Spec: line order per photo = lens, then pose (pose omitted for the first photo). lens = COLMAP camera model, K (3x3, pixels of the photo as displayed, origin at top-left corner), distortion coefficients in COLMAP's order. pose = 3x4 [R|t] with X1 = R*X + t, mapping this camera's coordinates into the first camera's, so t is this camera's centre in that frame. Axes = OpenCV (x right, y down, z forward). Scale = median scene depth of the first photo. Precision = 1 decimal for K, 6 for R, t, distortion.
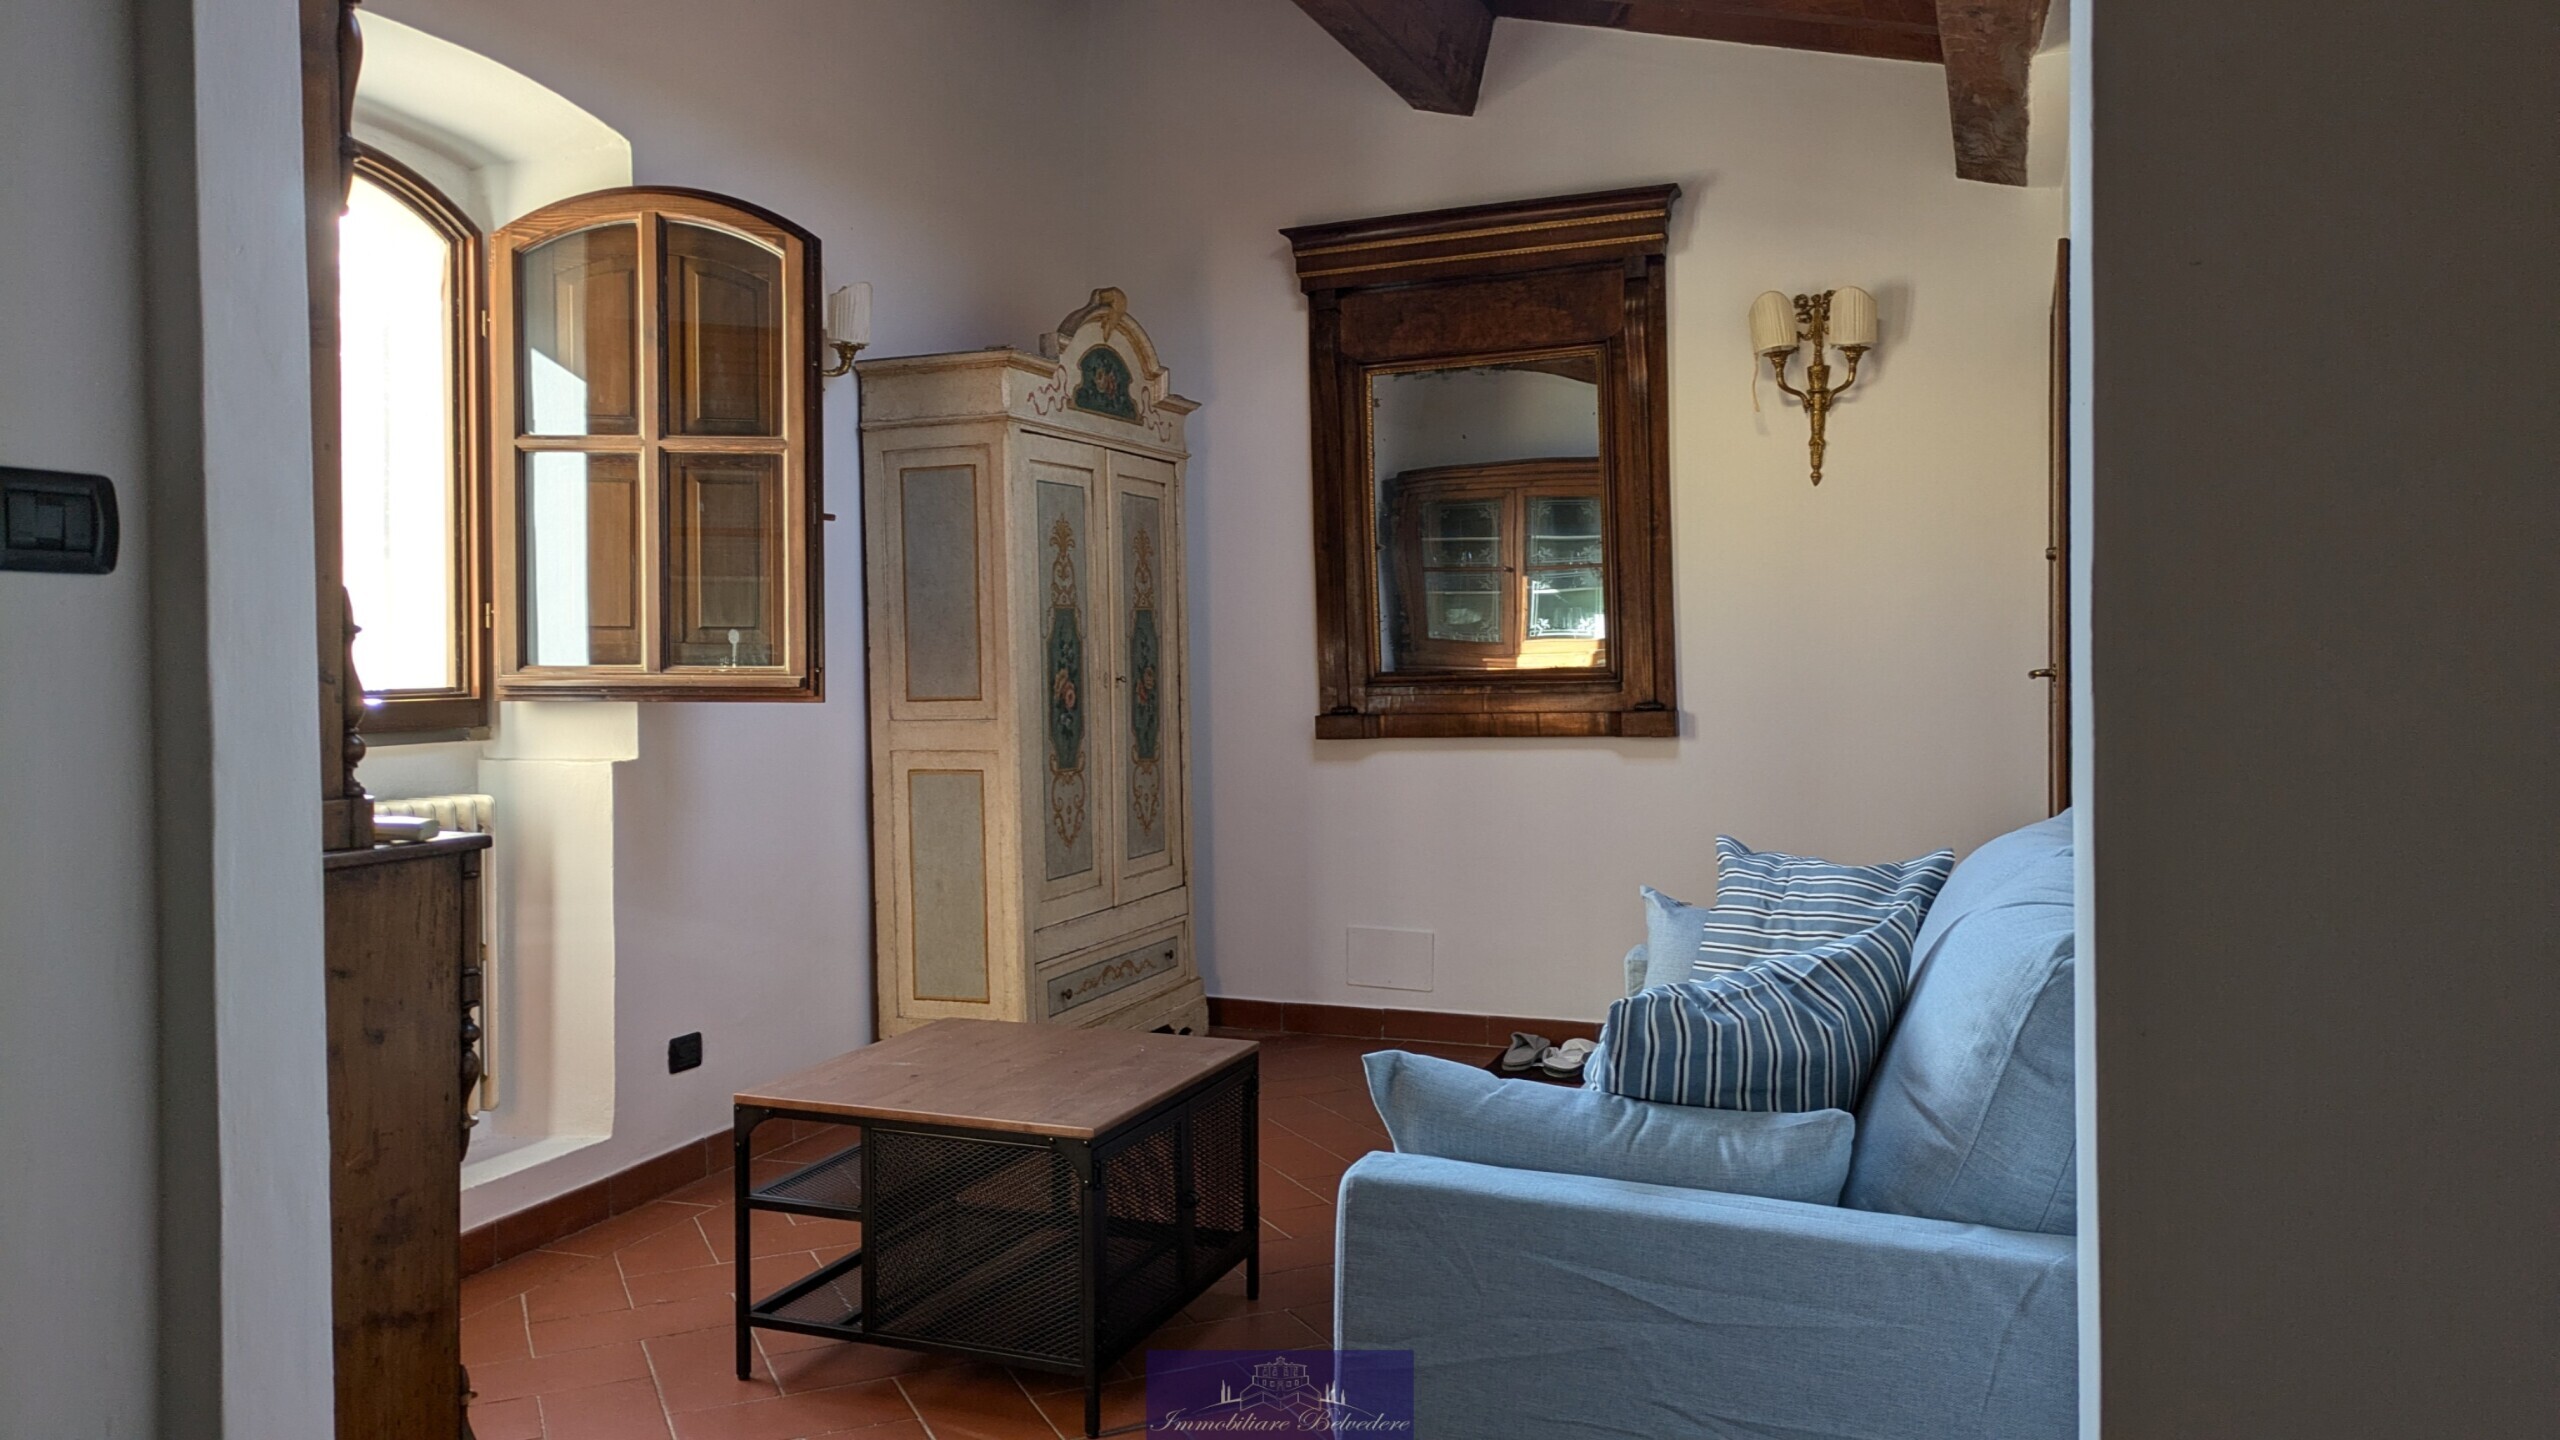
lens RADIAL K [[1890.7, 0, 1242.6], [0, 1890.7, 705.0], [0, 0, 1]] dist [0.054533, -0.050268]
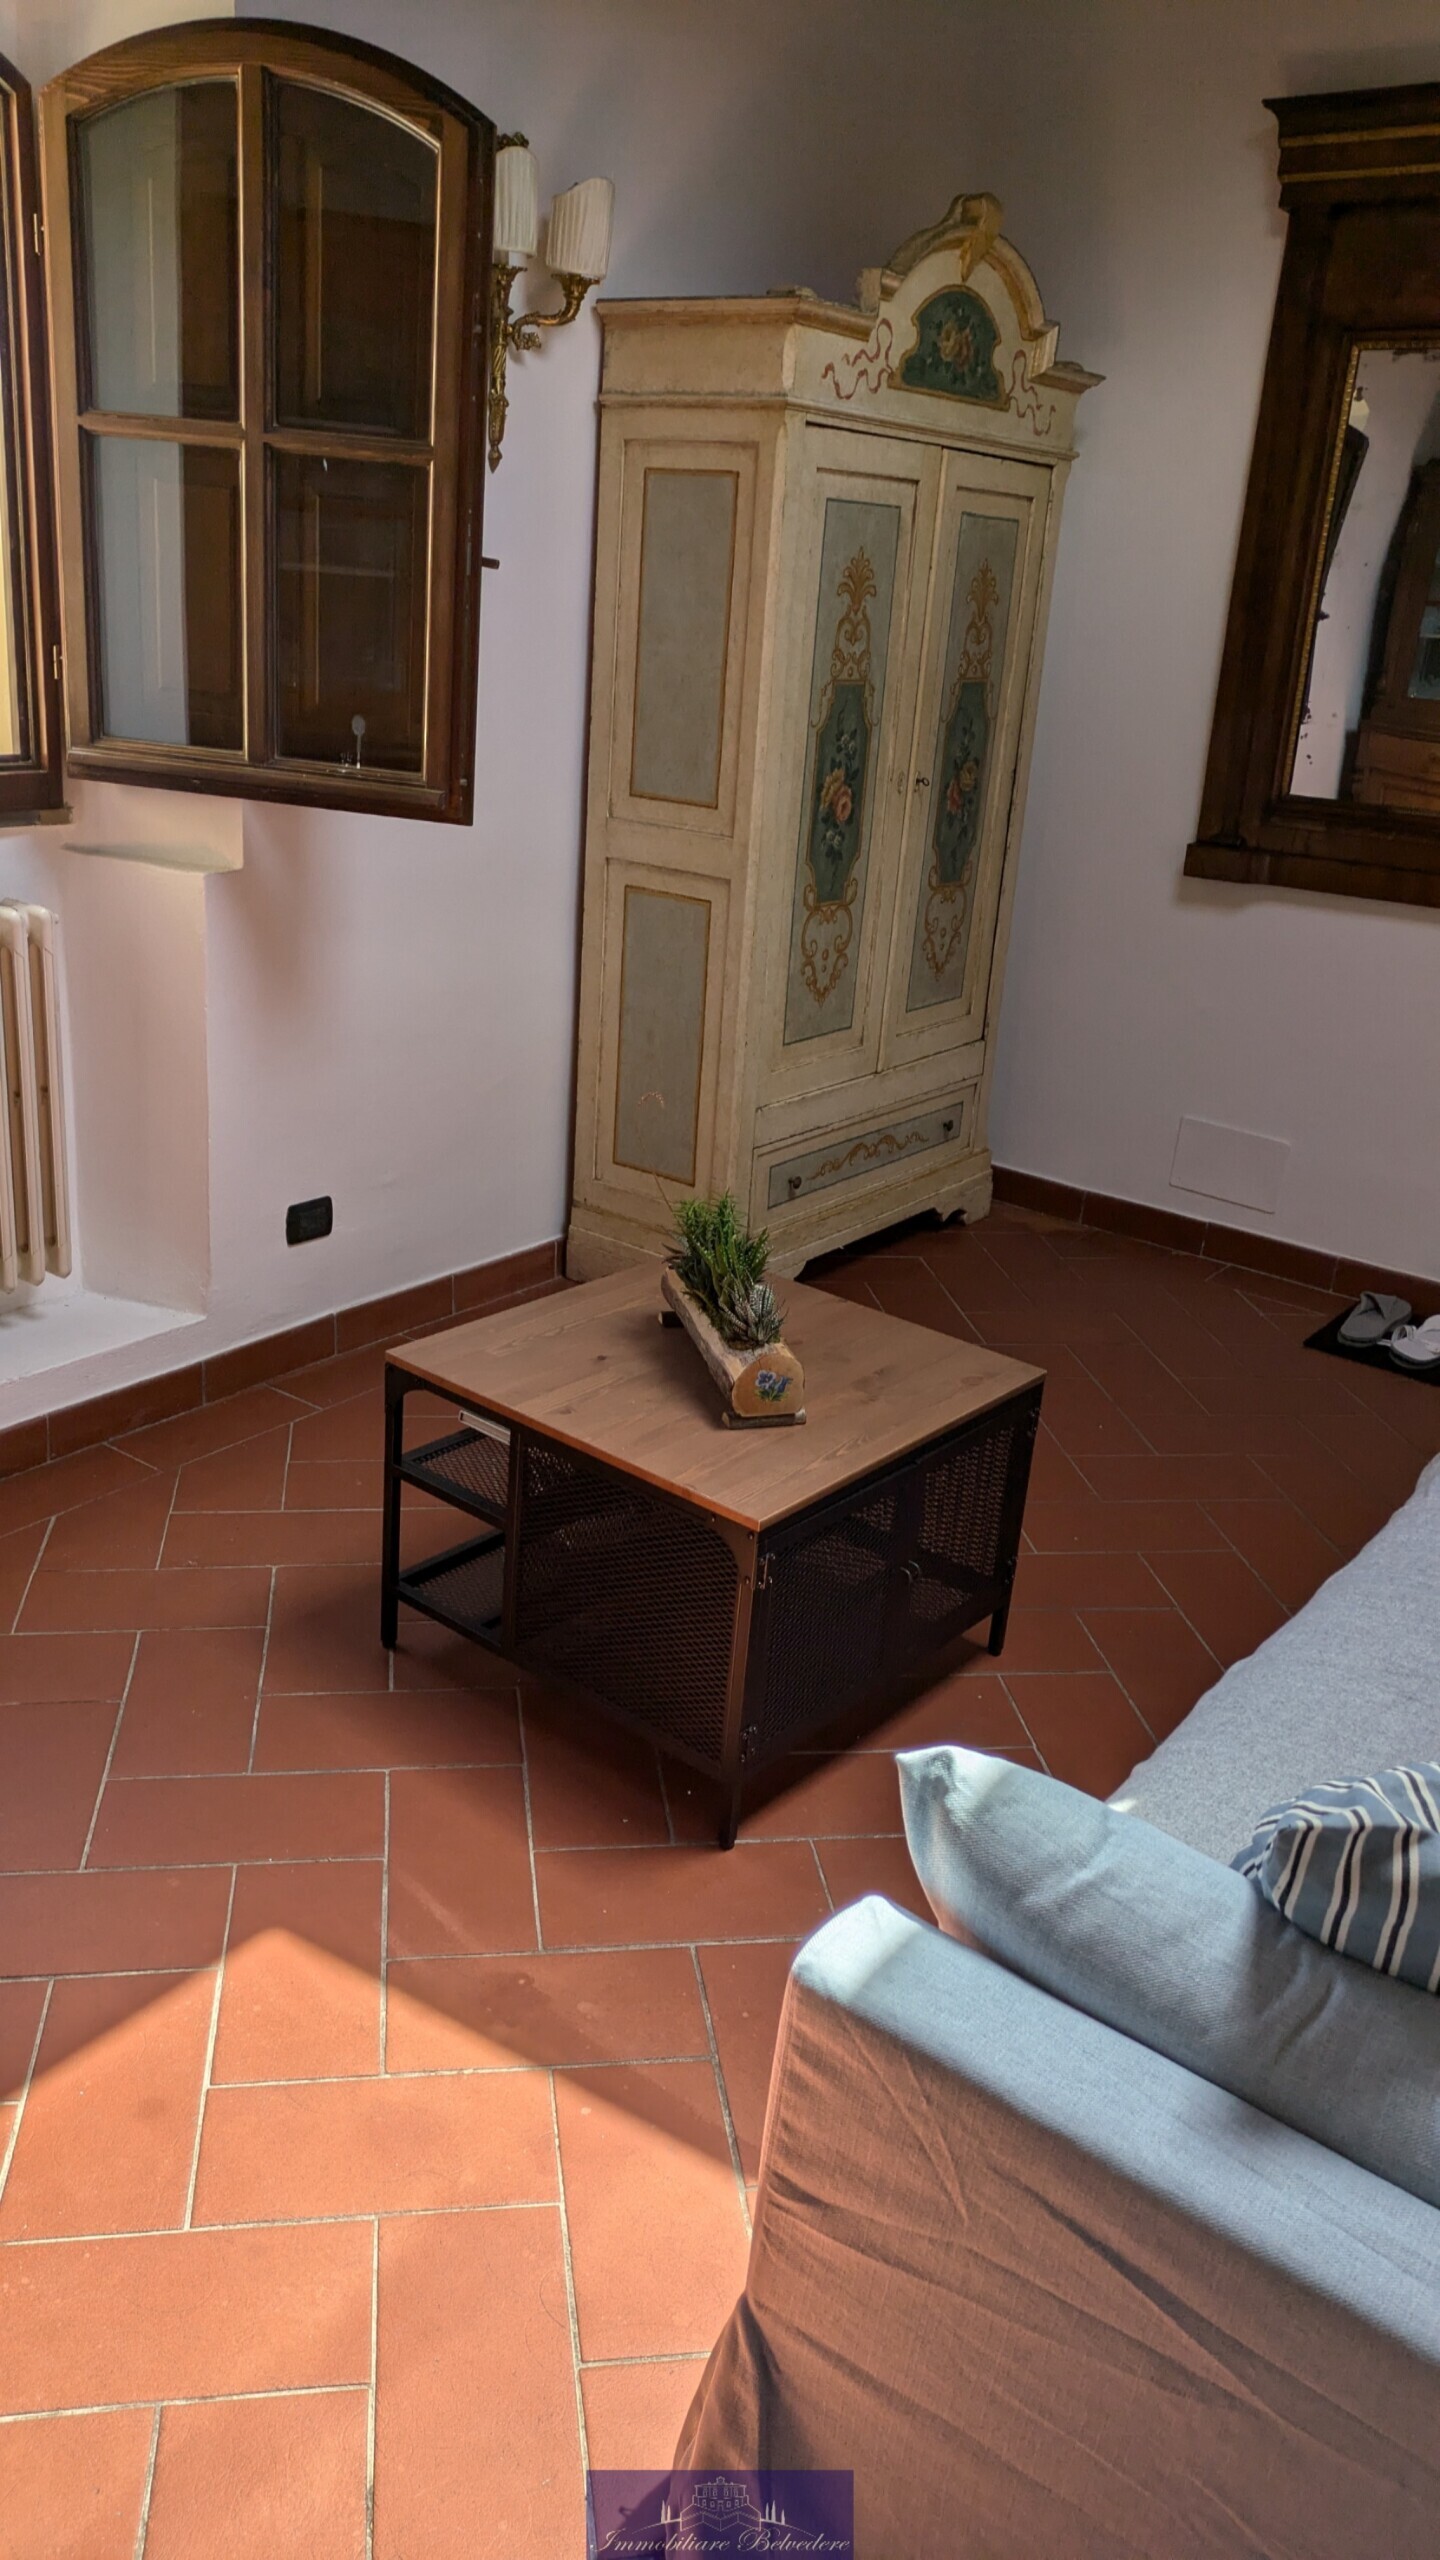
lens RADIAL K [[1890.7, 0, 725.2], [0, 1890.7, 1290.6], [0, 0, 1]] dist [0.054533, -0.050268]
pose [[0.963554, 0.169154, -0.207244, 0.055122], [-0.092496, 0.937589, 0.335218, -0.074460], [0.251013, -0.303831, 0.919064, 0.226720]]
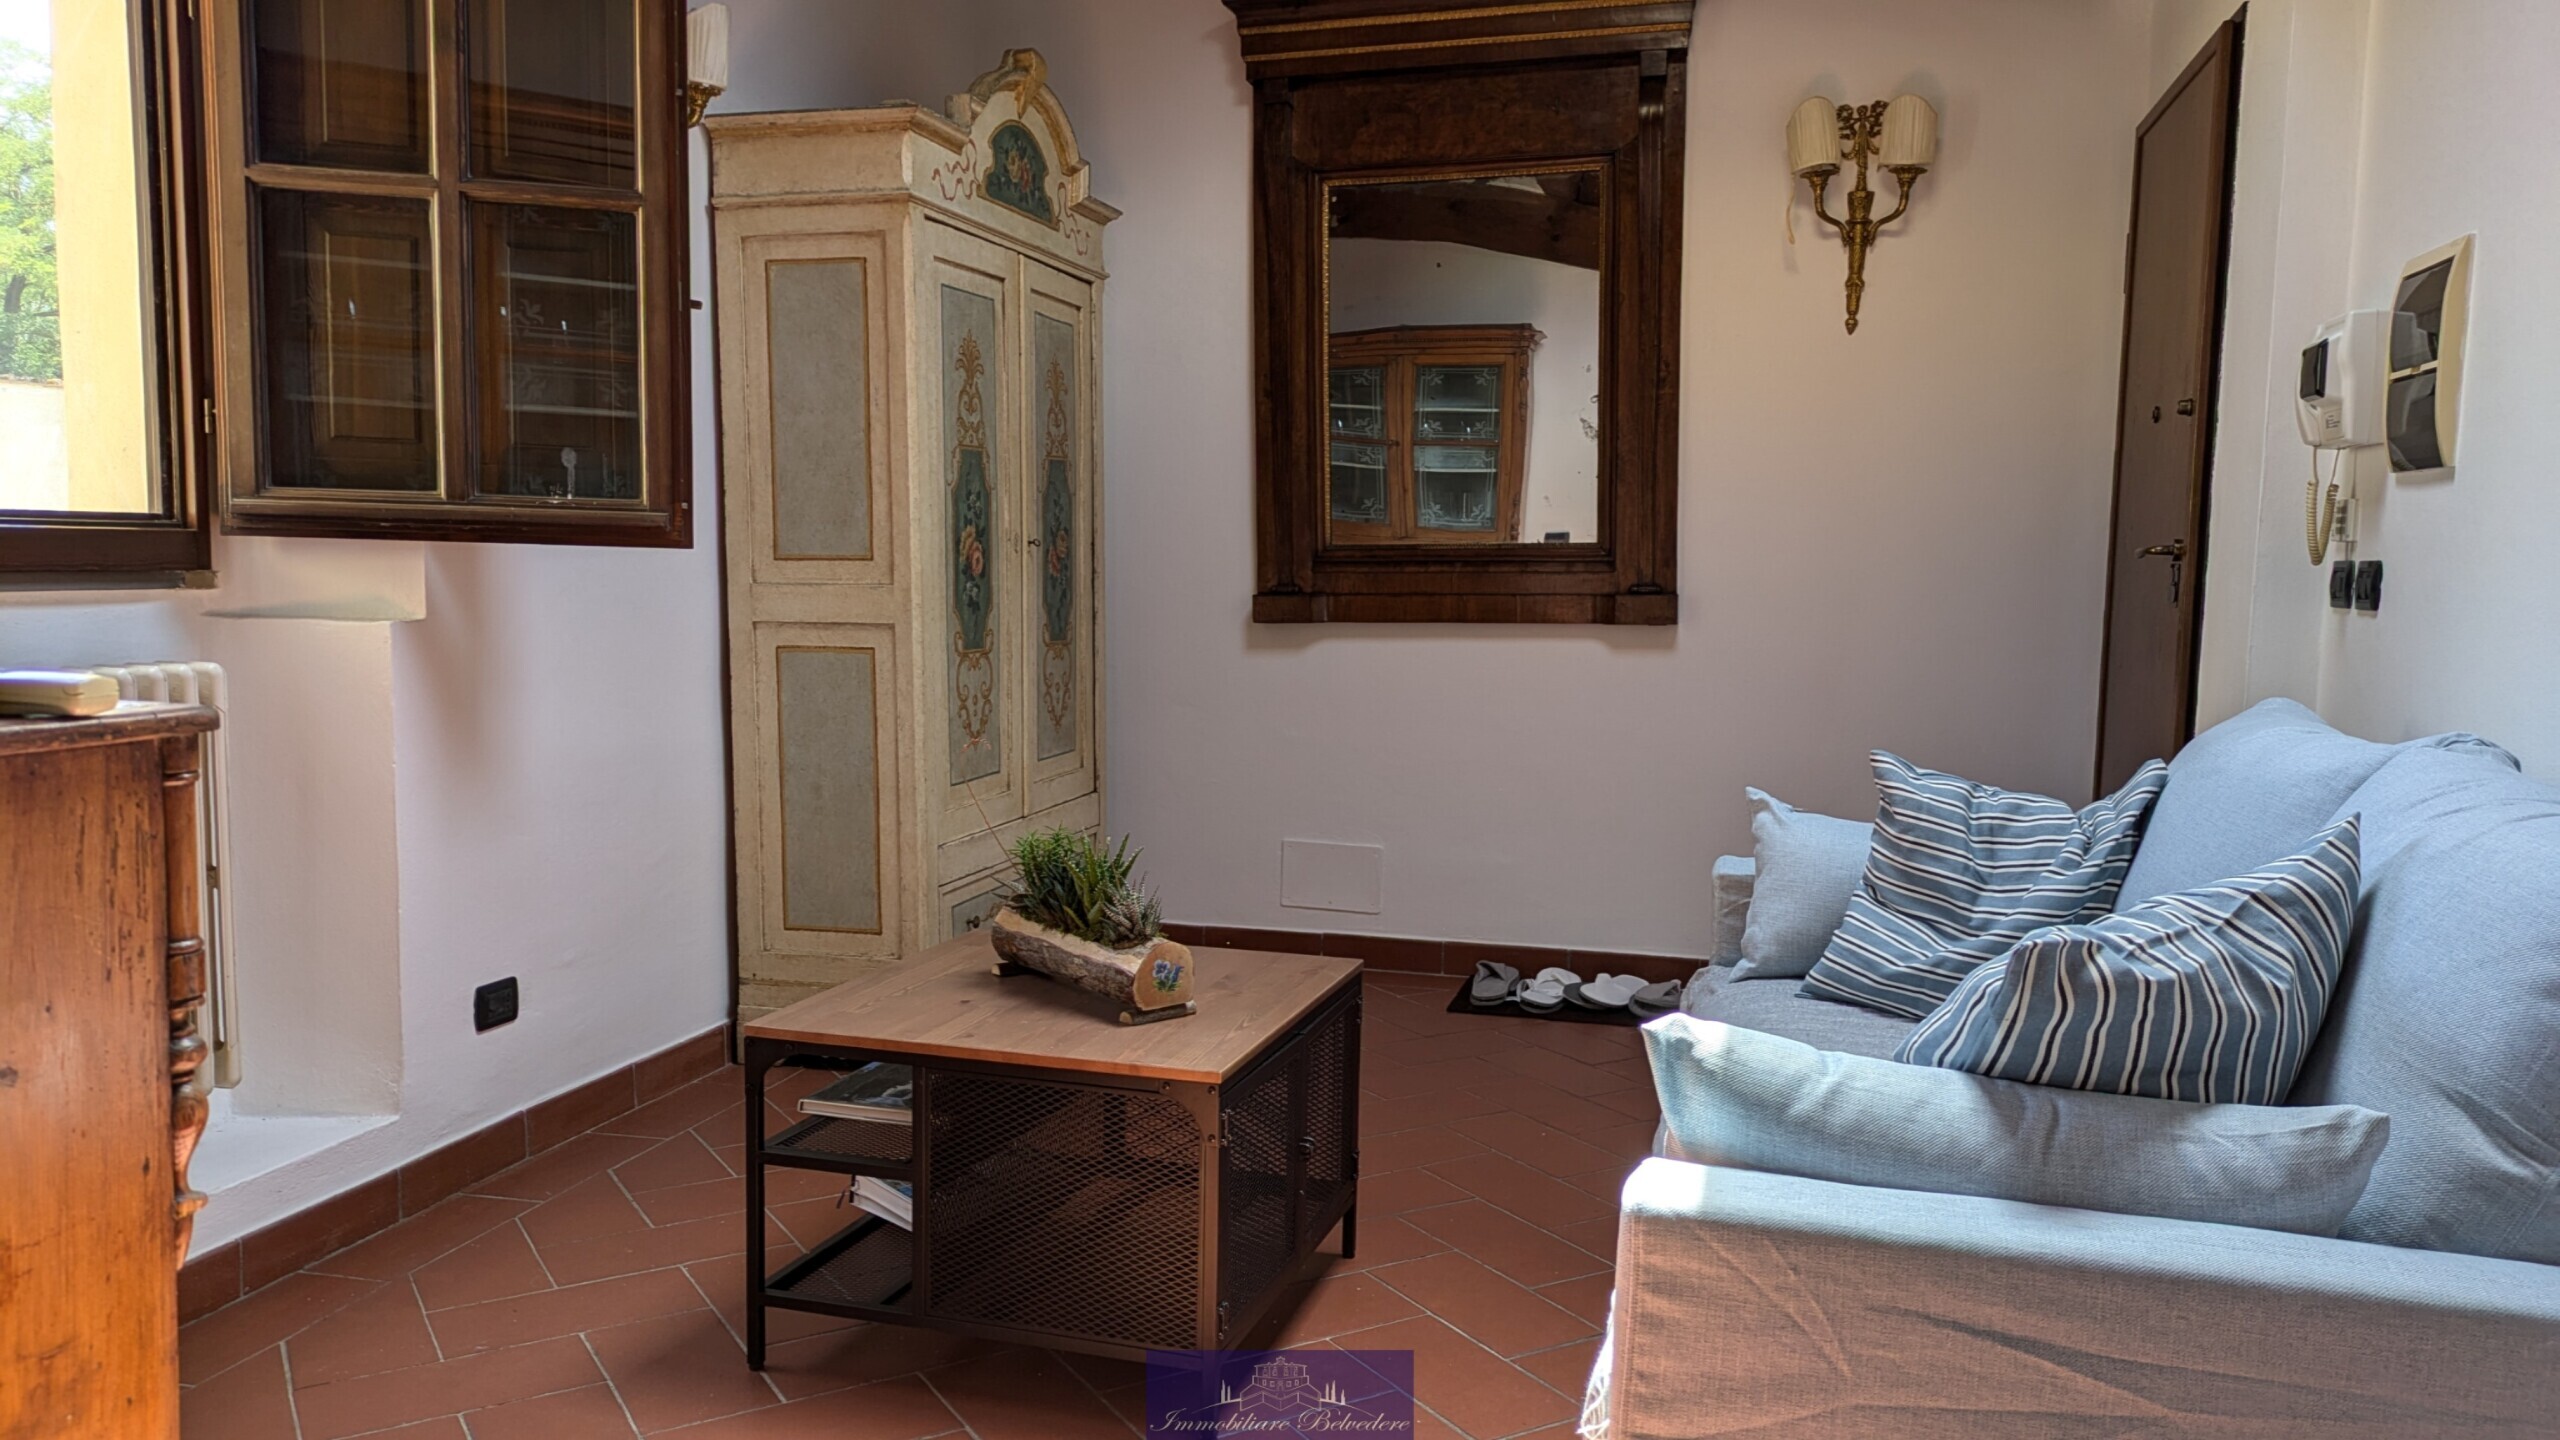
lens RADIAL K [[1890.7, 0, 1293.0], [0, 1890.7, 765.5], [0, 0, 1]] dist [0.054533, -0.050268]
pose [[0.990262, 0.007440, 0.139020, -0.070673], [-0.018400, 0.996805, 0.077724, 0.018095], [-0.137998, -0.079525, 0.987235, 0.171868]]
